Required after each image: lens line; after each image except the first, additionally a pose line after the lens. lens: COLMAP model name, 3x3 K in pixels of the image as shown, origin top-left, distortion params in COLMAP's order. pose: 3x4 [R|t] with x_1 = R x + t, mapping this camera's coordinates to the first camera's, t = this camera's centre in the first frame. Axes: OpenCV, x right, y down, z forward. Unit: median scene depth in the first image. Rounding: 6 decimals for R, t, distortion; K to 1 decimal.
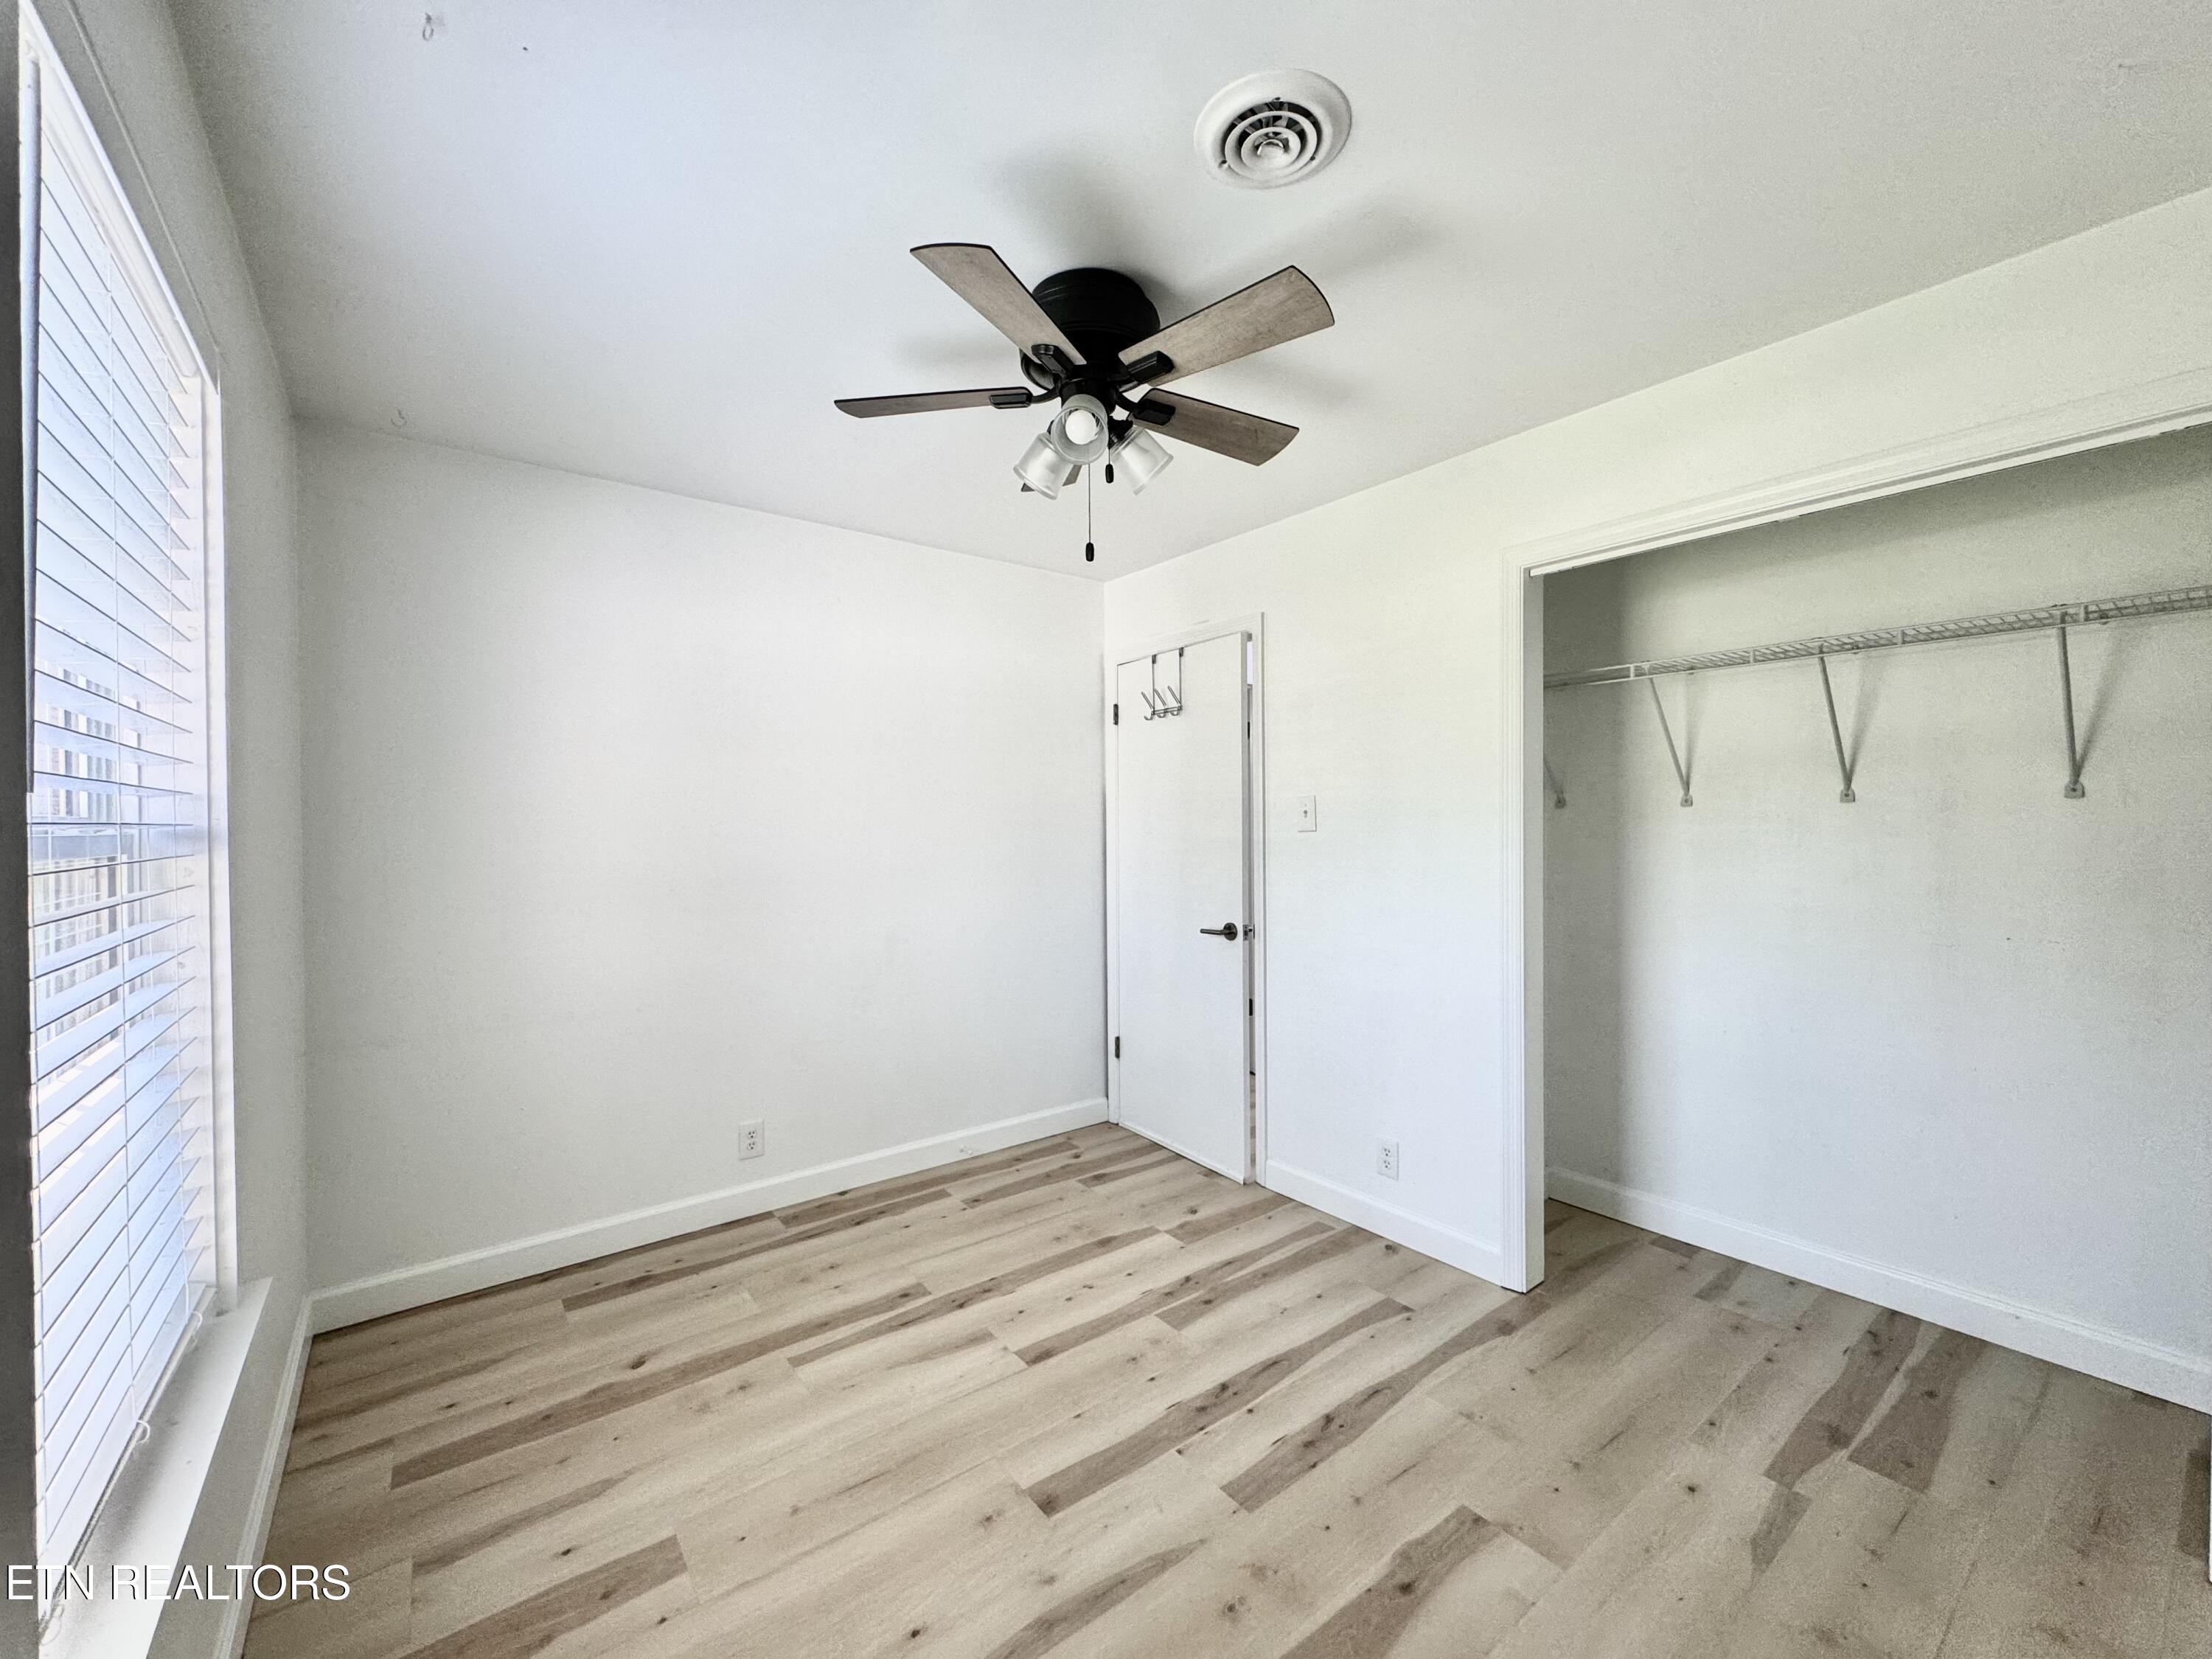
lens RADIAL K [[899.8, 0, 1106.5], [0, 899.8, 816.7], [0, 0, 1]] dist [0.008365, -0.000812]
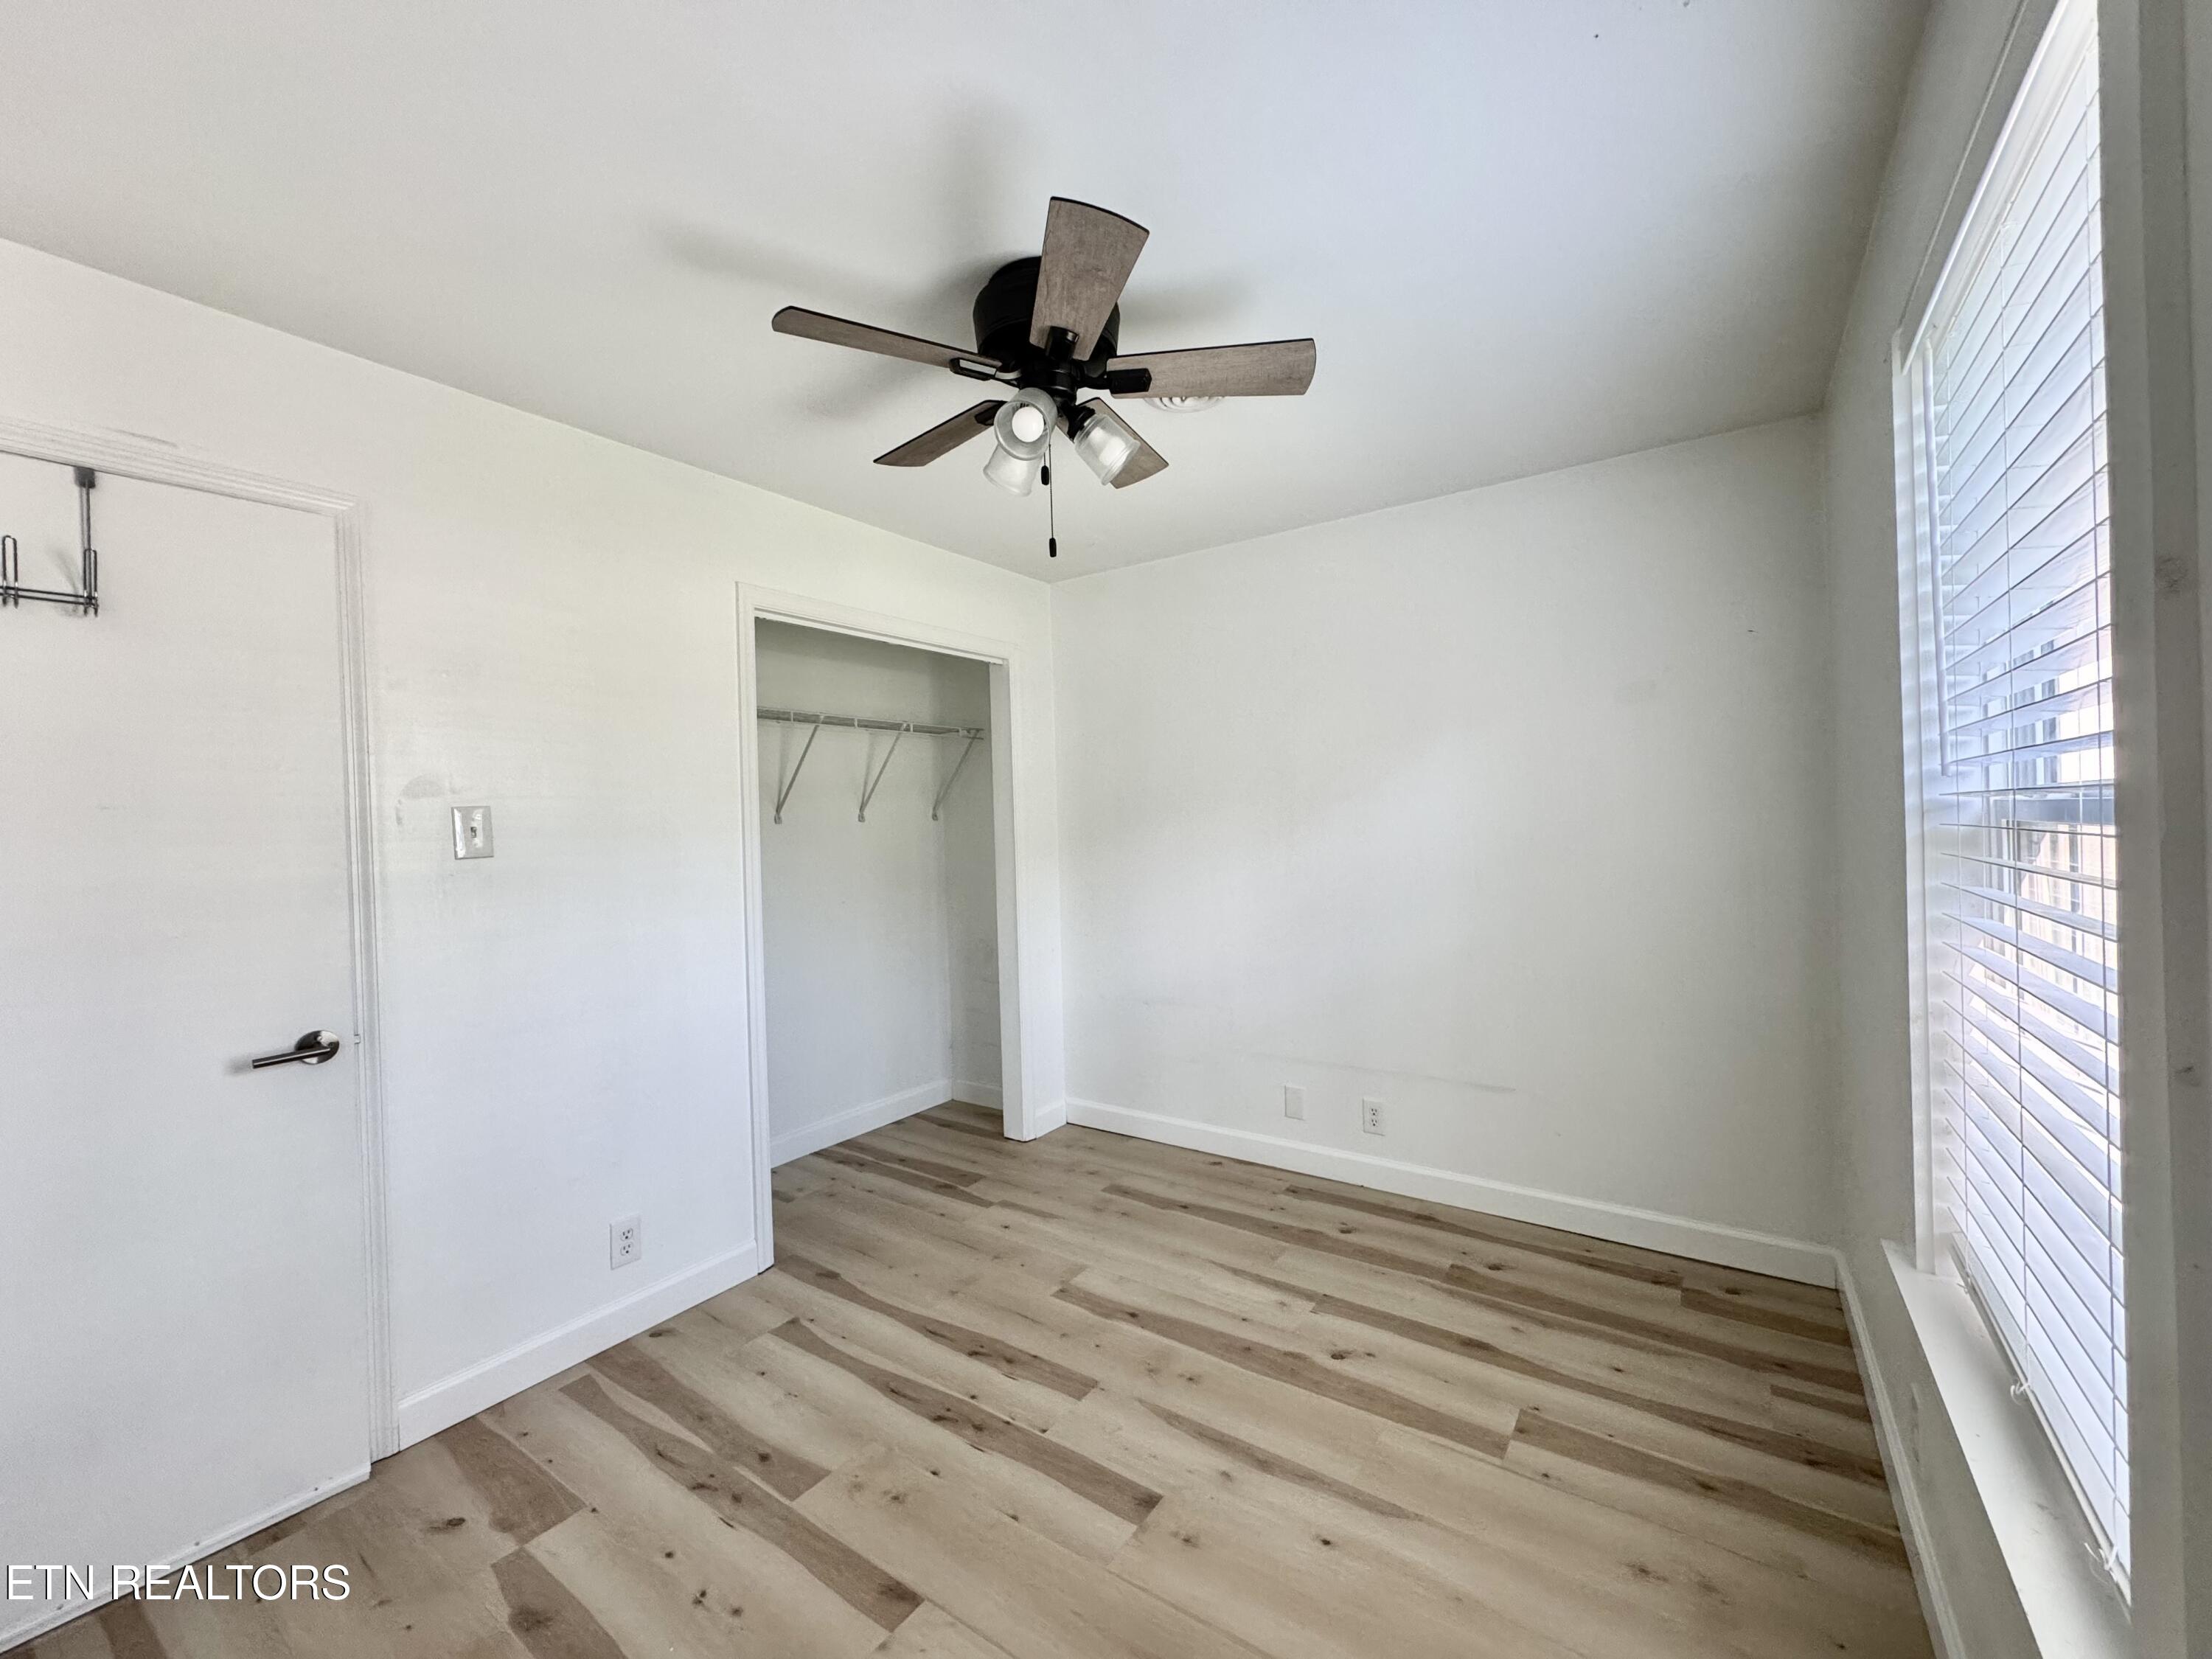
lens RADIAL K [[899.8, 0, 1098.7], [0, 899.8, 831.6], [0, 0, 1]] dist [0.008365, -0.000812]
pose [[-0.307236, 0.008948, 0.951591, -0.799126], [0.026844, 0.999639, -0.000733, 0.012413], [-0.951255, 0.025320, -0.307366, 1.062005]]
